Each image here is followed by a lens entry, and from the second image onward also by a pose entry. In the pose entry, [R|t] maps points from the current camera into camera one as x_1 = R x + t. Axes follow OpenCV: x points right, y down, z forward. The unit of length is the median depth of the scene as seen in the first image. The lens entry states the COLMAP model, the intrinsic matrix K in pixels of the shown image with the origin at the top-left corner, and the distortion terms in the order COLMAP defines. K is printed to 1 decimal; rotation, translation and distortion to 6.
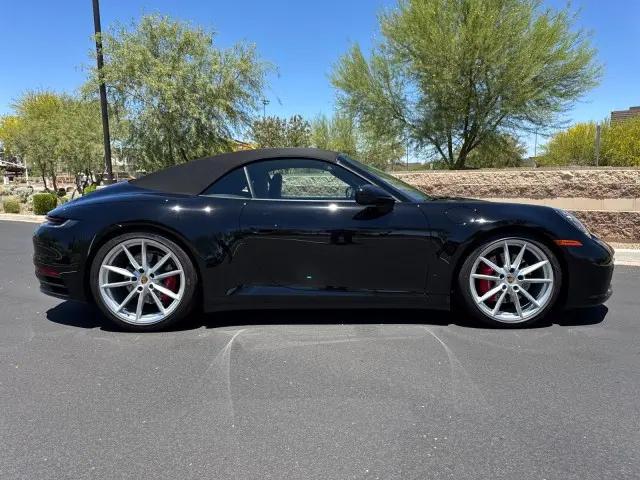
lens RADIAL K [[461.5, 0, 322.5], [0, 461.5, 240.6], [0, 0, 1]] dist [0.003764, -0.004538]
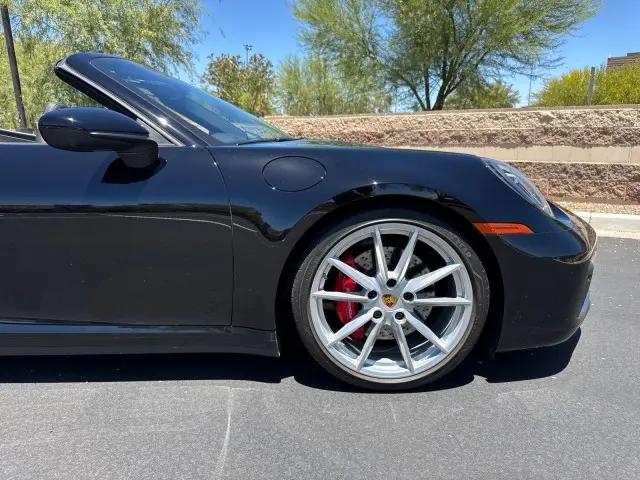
lens RADIAL K [[464.2, 0, 320.0], [0, 464.2, 240.0], [0, 0, 1]] dist [-0.004352, -0.001145]
pose [[0.999881, -0.003629, 0.015026, 0.130081], [0.002110, 0.994993, 0.099919, -0.013339], [-0.015314, -0.099876, 0.994882, 0.200876]]
